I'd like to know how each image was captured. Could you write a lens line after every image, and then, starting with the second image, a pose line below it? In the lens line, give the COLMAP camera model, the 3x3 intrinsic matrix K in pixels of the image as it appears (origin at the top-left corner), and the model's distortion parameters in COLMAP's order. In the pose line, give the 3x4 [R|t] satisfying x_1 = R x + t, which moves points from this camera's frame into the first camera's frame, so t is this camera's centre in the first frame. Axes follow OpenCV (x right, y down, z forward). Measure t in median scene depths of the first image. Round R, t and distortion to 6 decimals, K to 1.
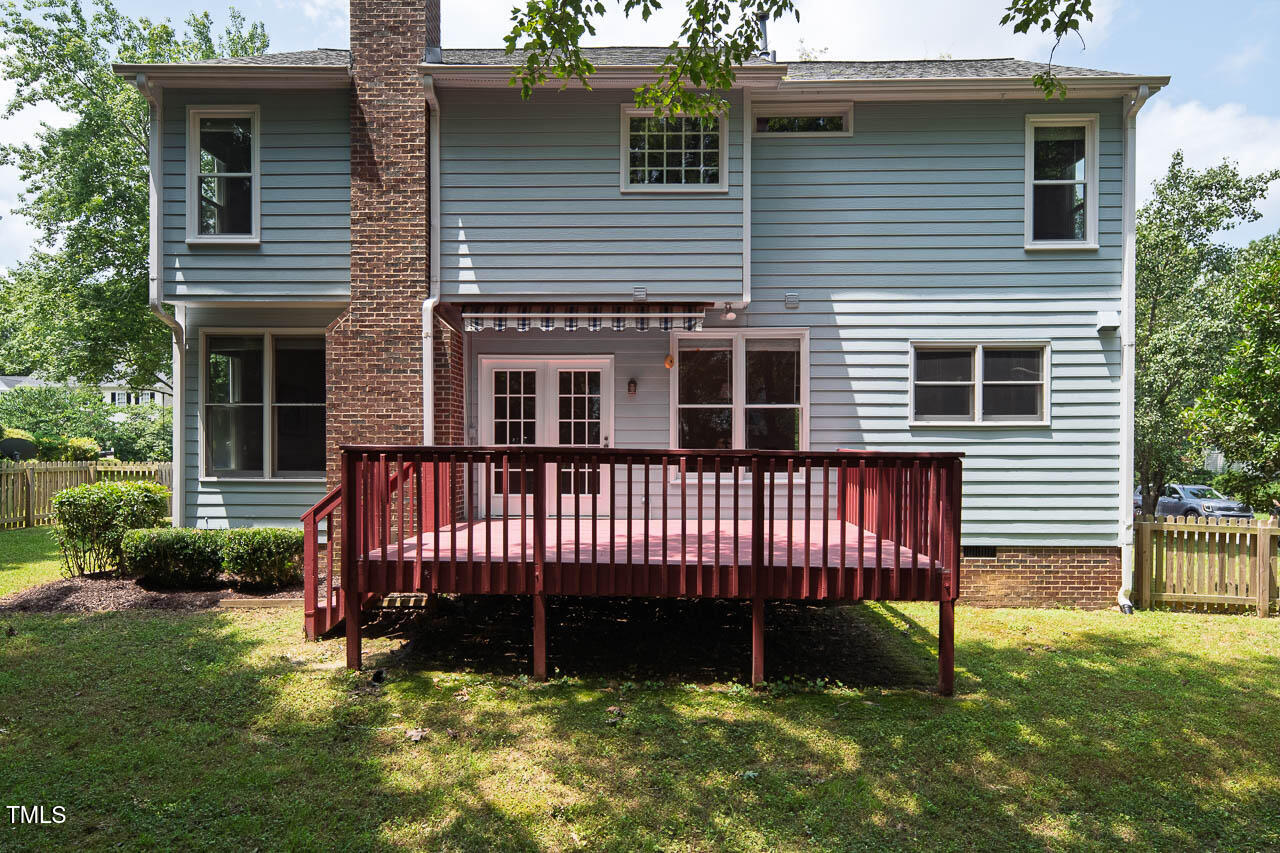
lens RADIAL K [[759.3, 0, 640.1], [0, 759.3, 461.8], [0, 0, 1]] dist [0.000788, 0.000469]
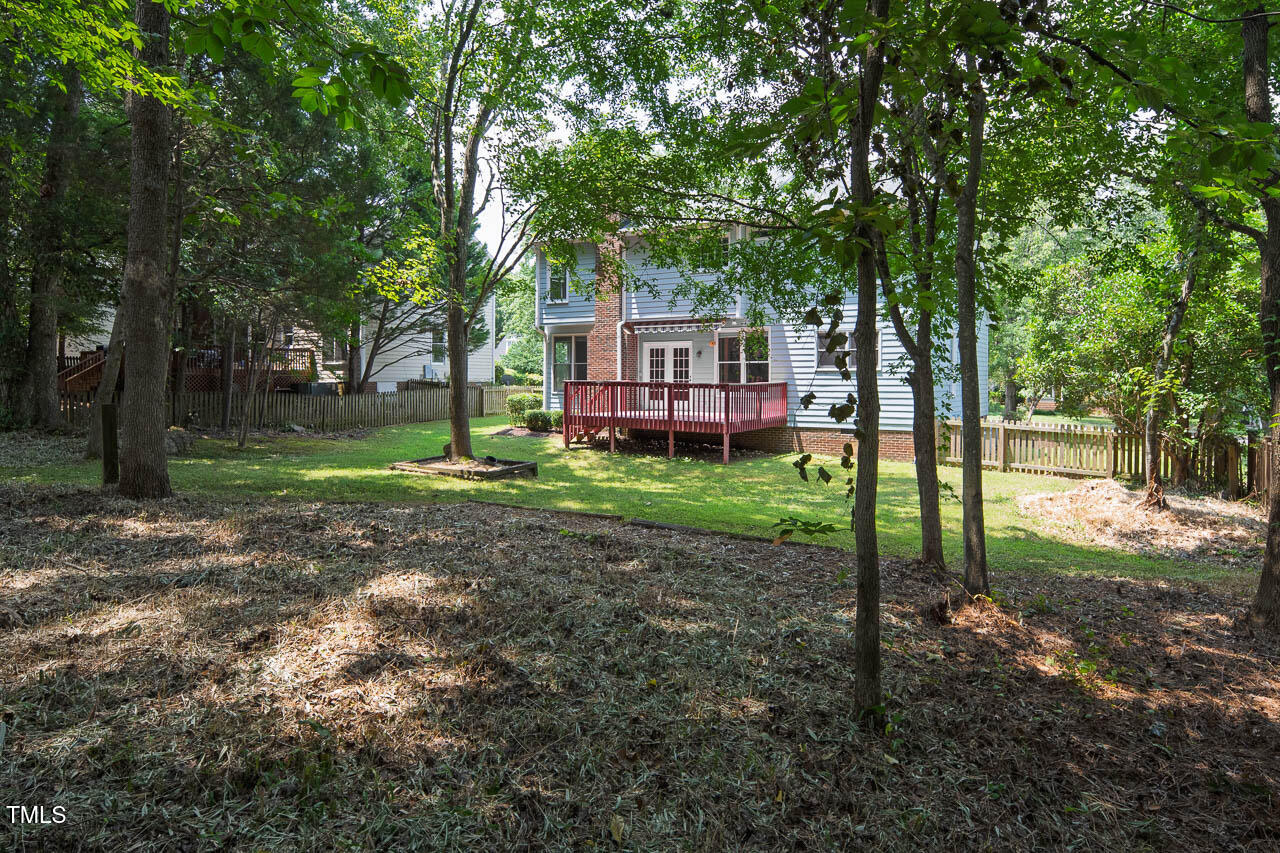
lens RADIAL K [[745.9, 0, 645.8], [0, 745.9, 403.9], [0, 0, 1]] dist [-0.000926, -0.001073]
pose [[0.852036, 0.018427, -0.523159, 1.045081], [-0.007759, 0.999715, 0.022577, 0.001498], [0.523426, -0.015177, 0.851936, -1.023680]]
